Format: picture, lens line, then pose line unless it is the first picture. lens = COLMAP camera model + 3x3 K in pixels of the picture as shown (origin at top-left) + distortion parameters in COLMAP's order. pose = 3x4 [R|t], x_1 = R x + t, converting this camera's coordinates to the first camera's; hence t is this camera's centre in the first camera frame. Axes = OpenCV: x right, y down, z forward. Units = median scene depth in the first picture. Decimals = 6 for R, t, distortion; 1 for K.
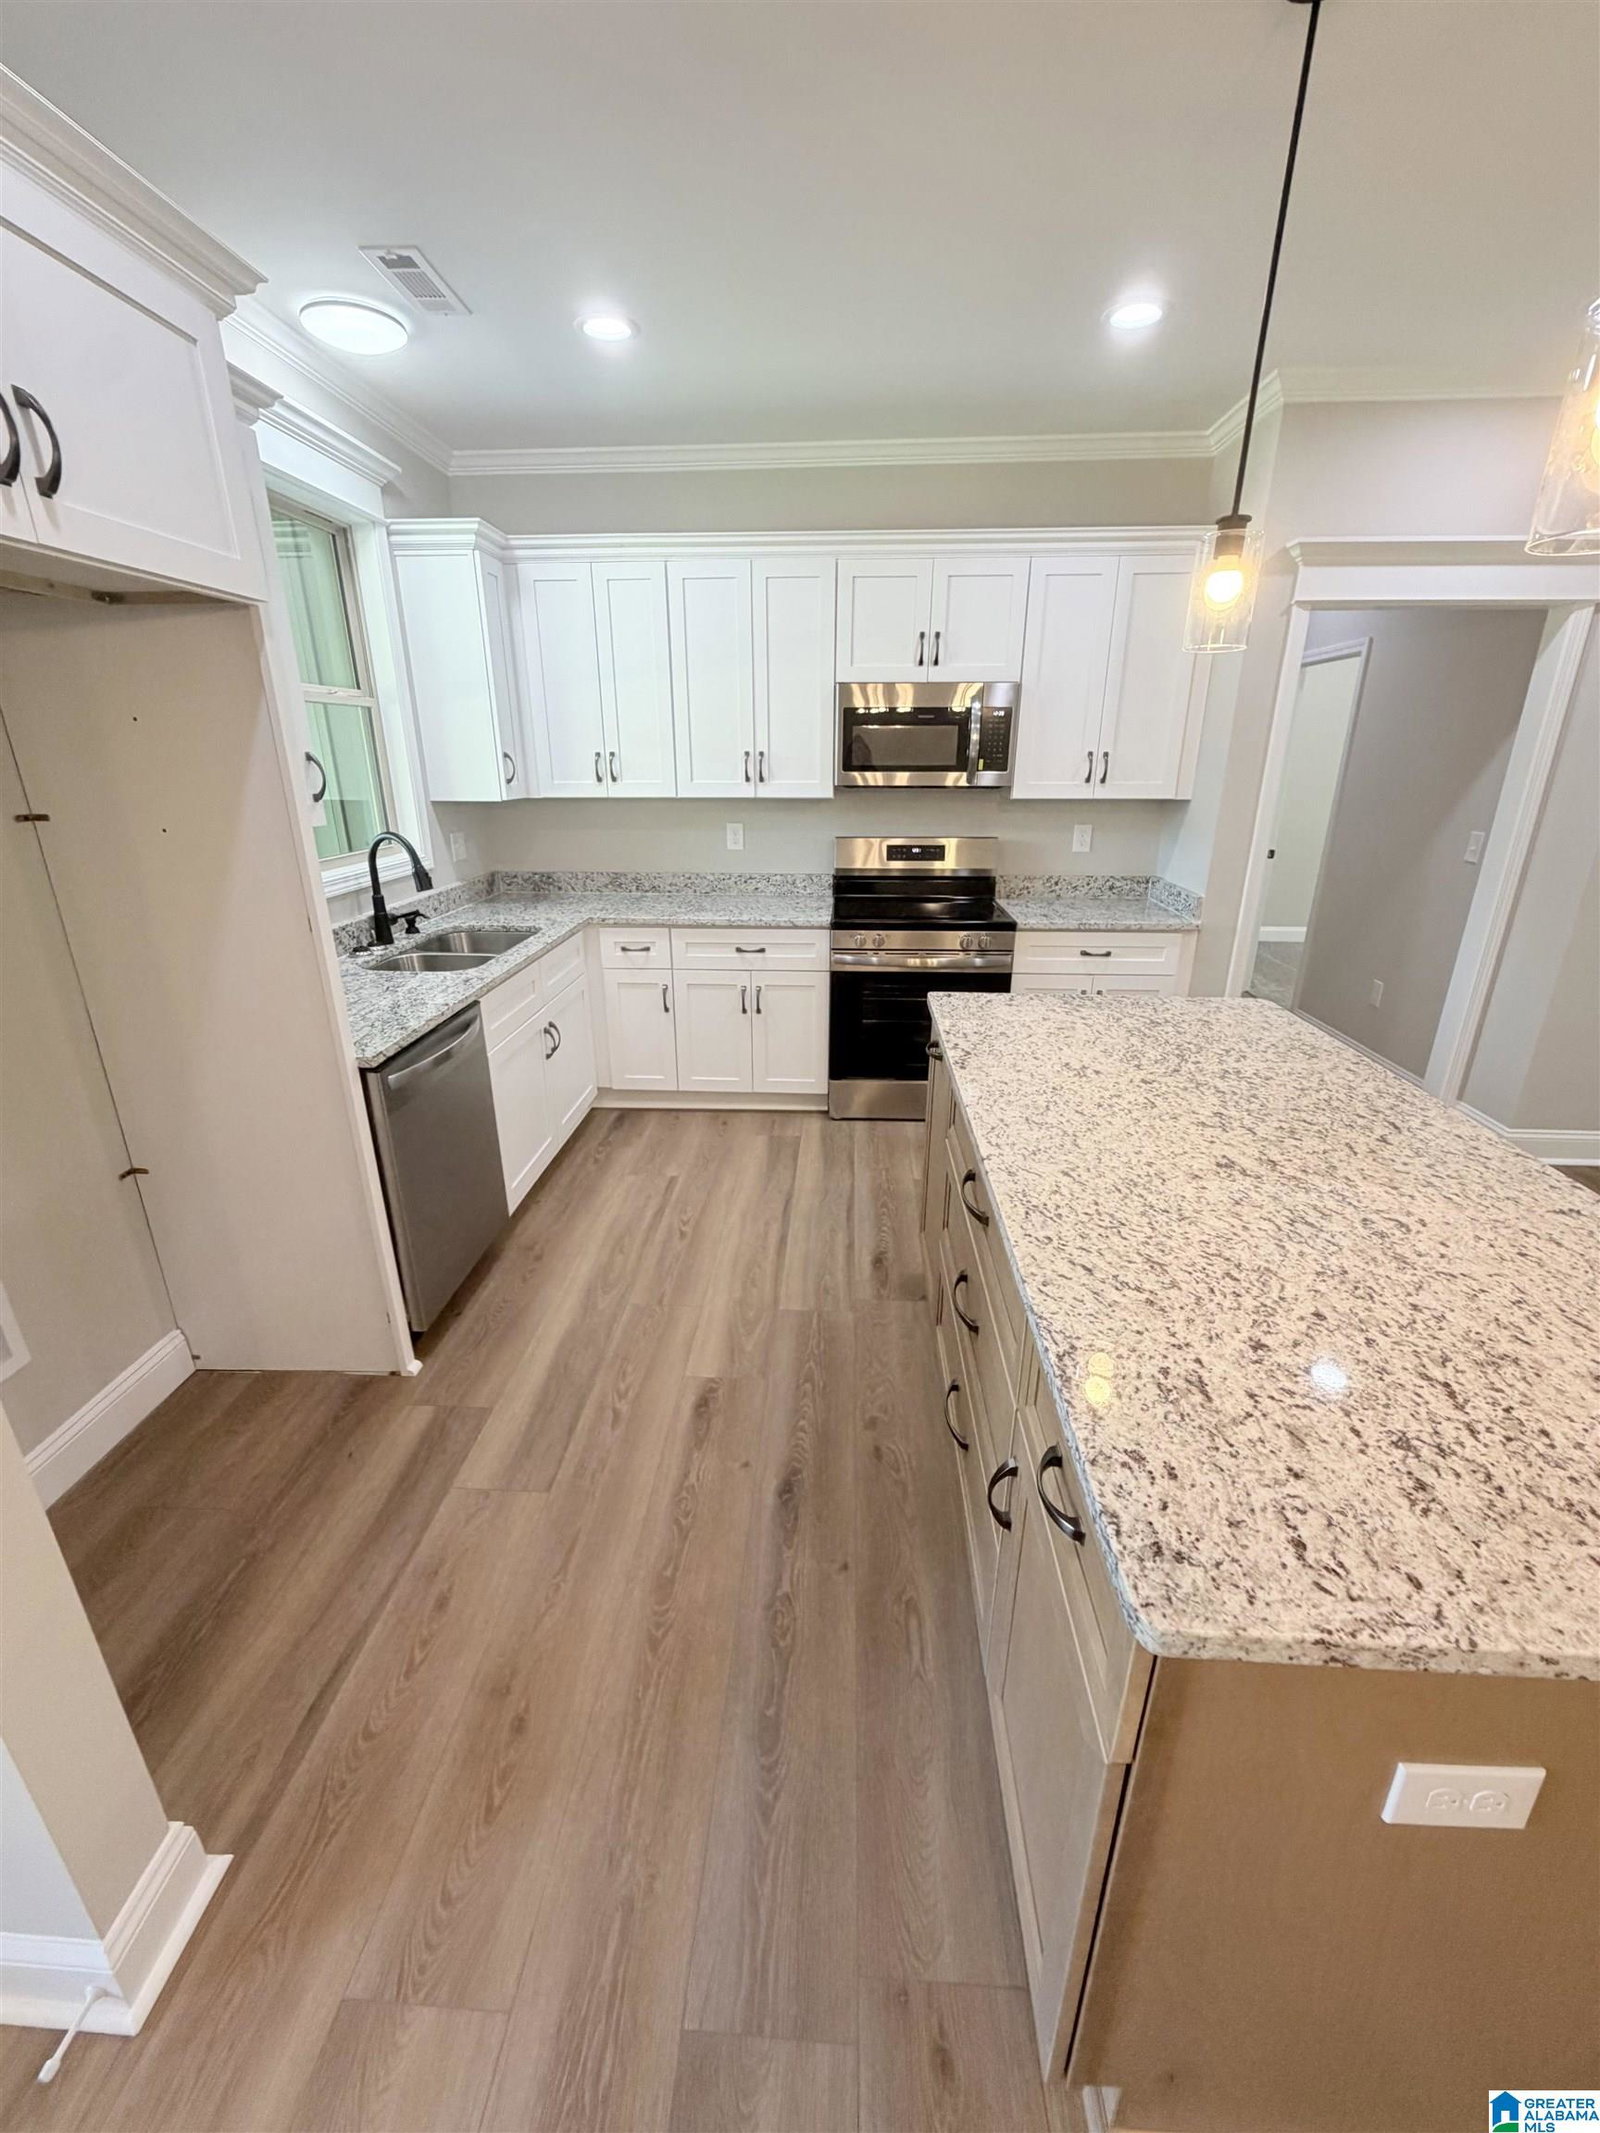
lens RADIAL K [[852.3, 0, 799.7], [0, 852.3, 1063.1], [0, 0, 1]] dist [0.001181, -0.000479]
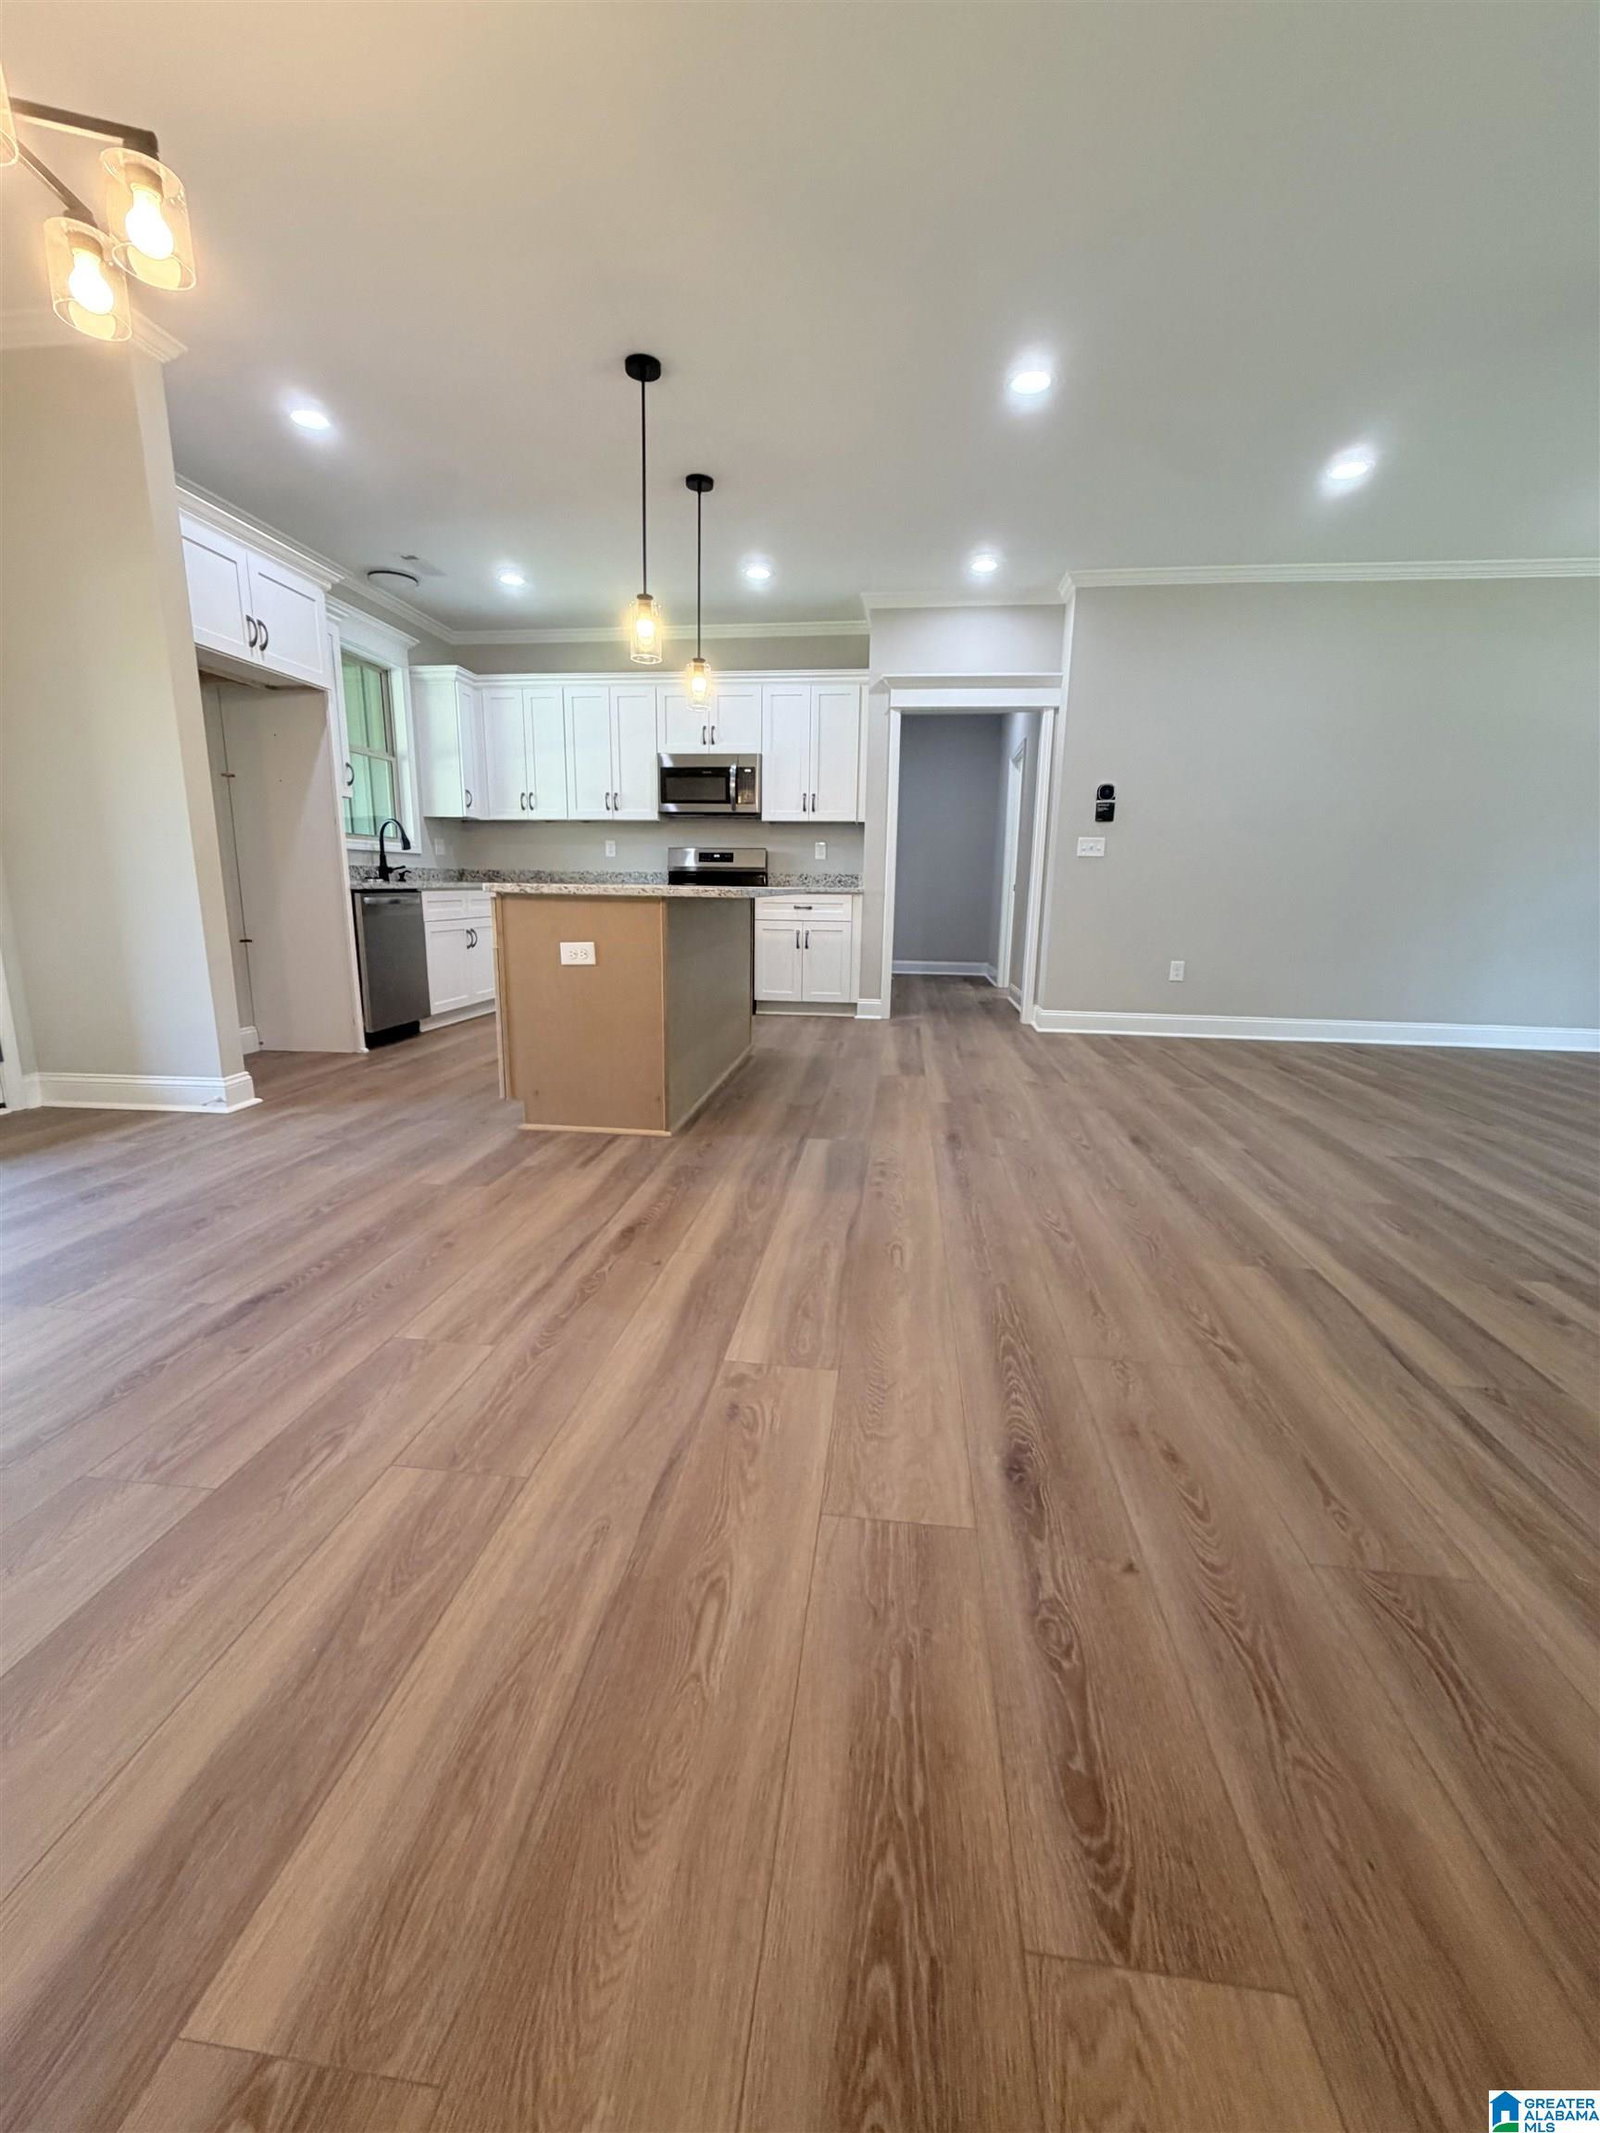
lens RADIAL K [[852.3, 0, 794.6], [0, 852.3, 1062.9], [0, 0, 1]] dist [0.001181, -0.000479]
pose [[0.997763, 0.027421, -0.060976, 0.460063], [-0.036019, 0.988817, -0.144722, 0.430137], [0.056325, 0.146594, 0.987592, -0.623452]]
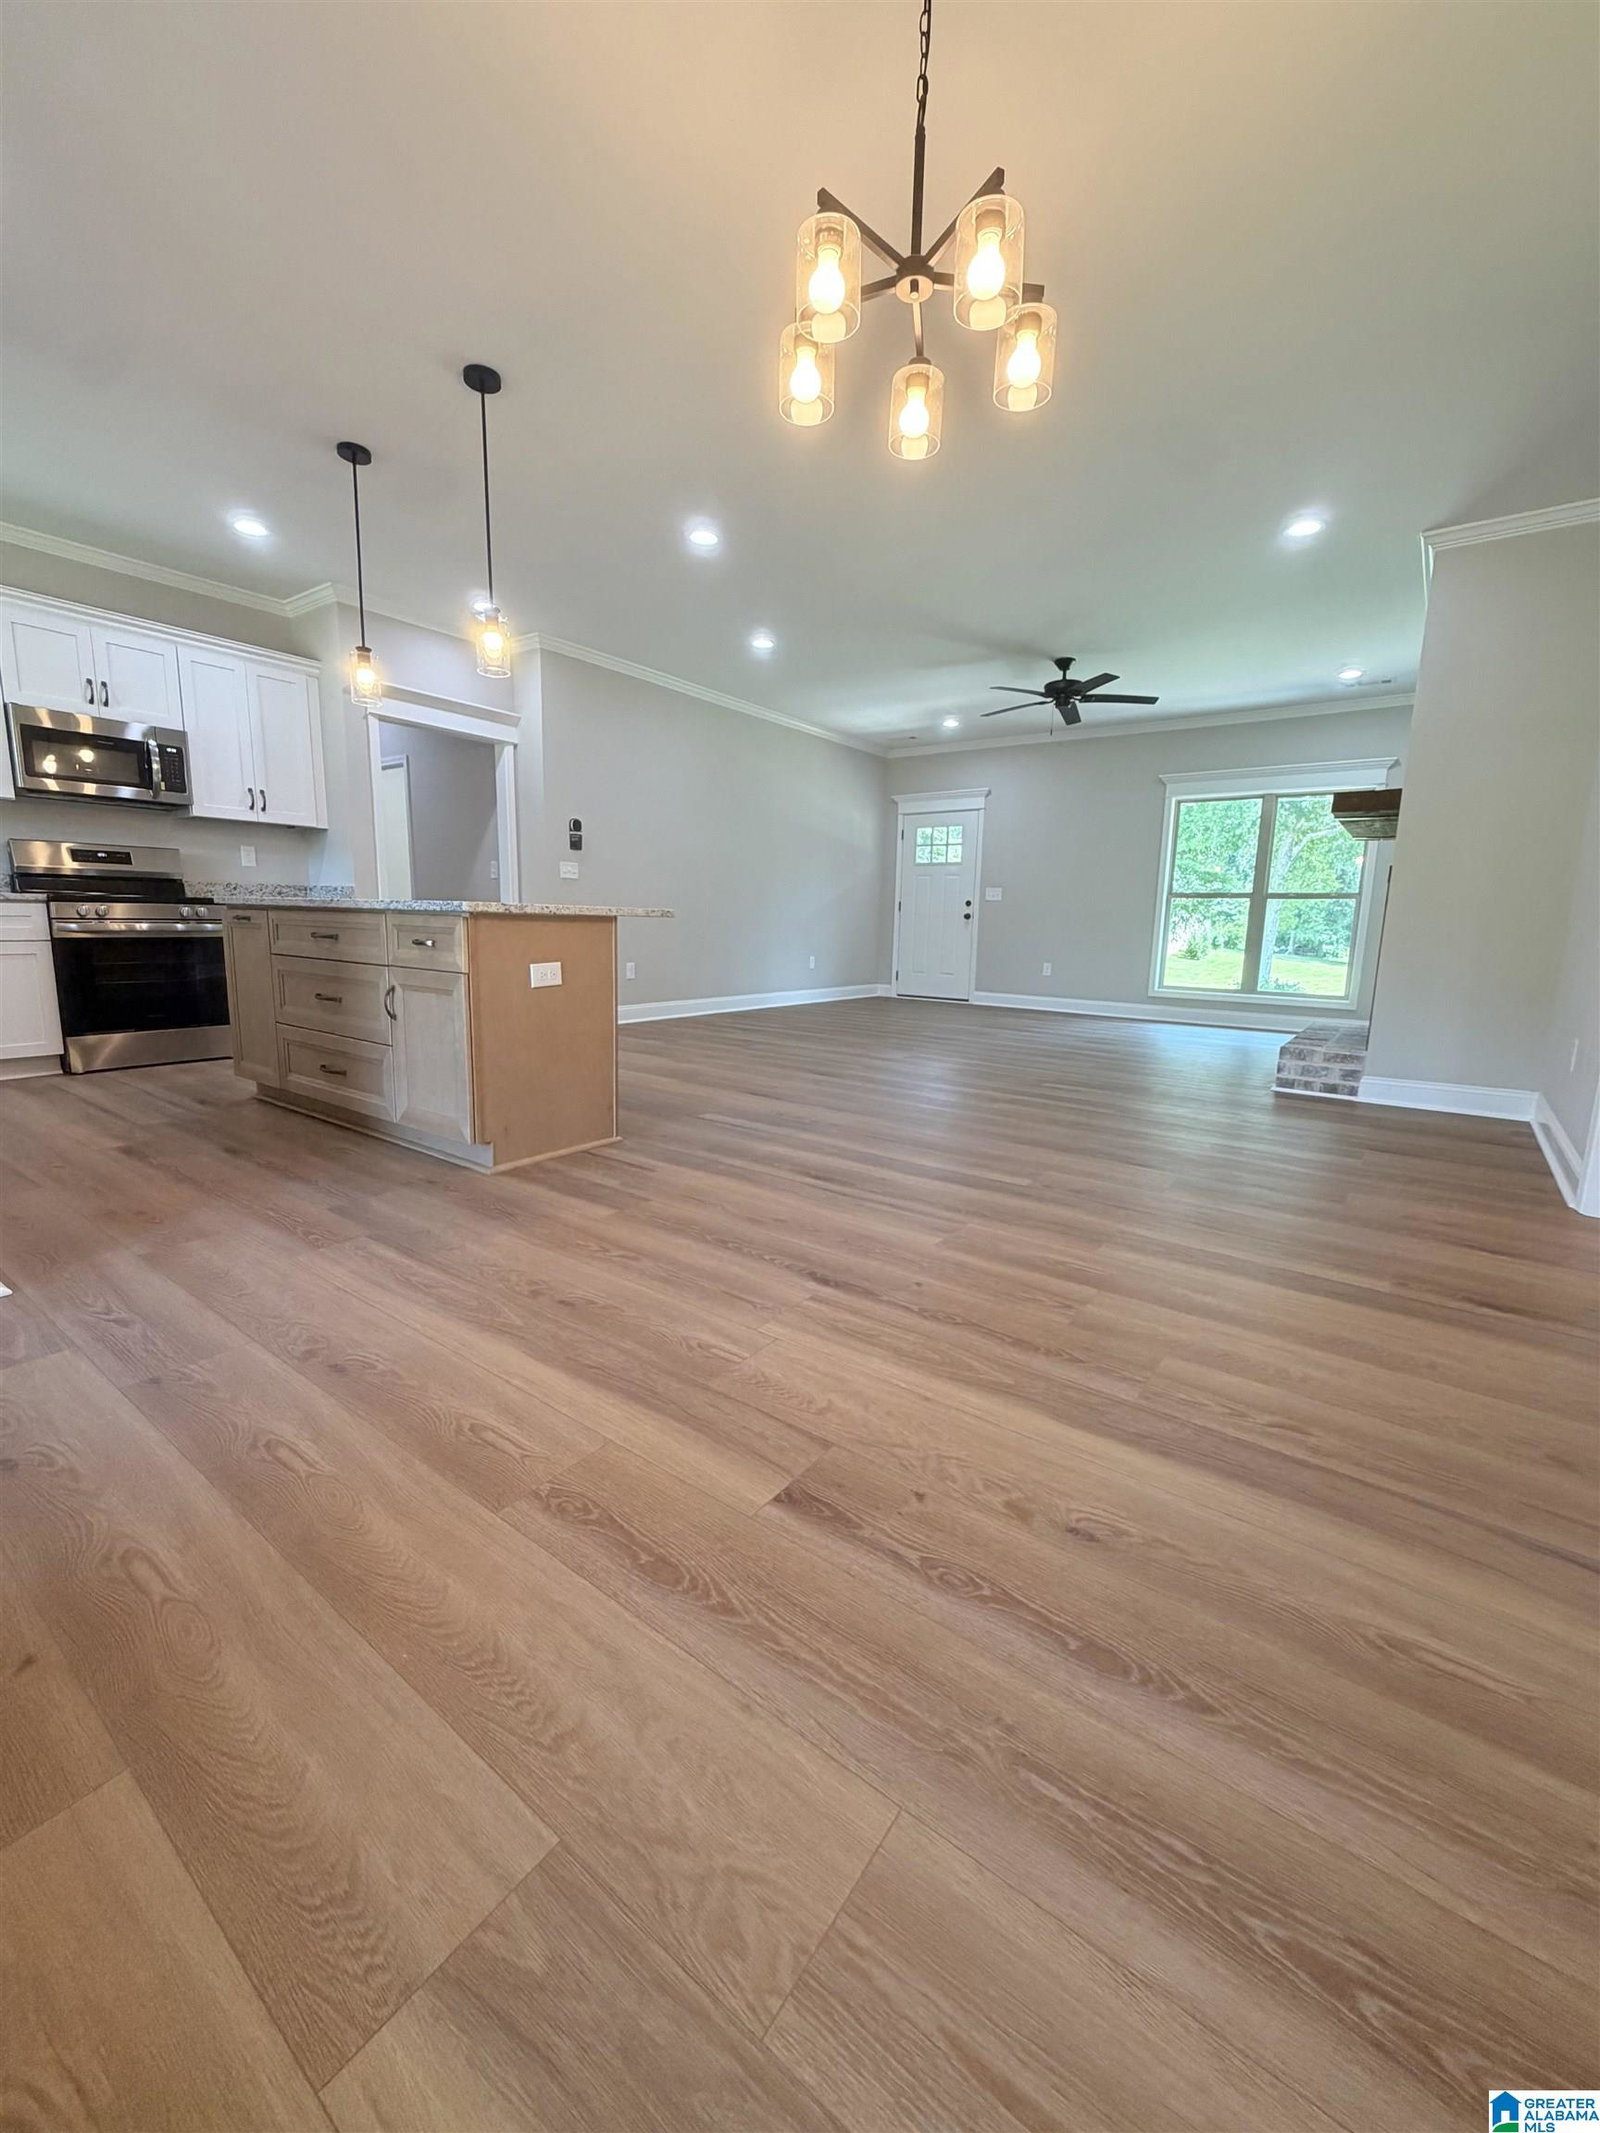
lens RADIAL K [[852.3, 0, 804.6], [0, 852.3, 1061.7], [0, 0, 1]] dist [0.001181, -0.000479]
pose [[0.544427, -0.128897, 0.828845, -0.413222], [0.265438, 0.963818, -0.024466, 0.373172], [-0.795702, 0.233327, 0.558942, -0.448326]]
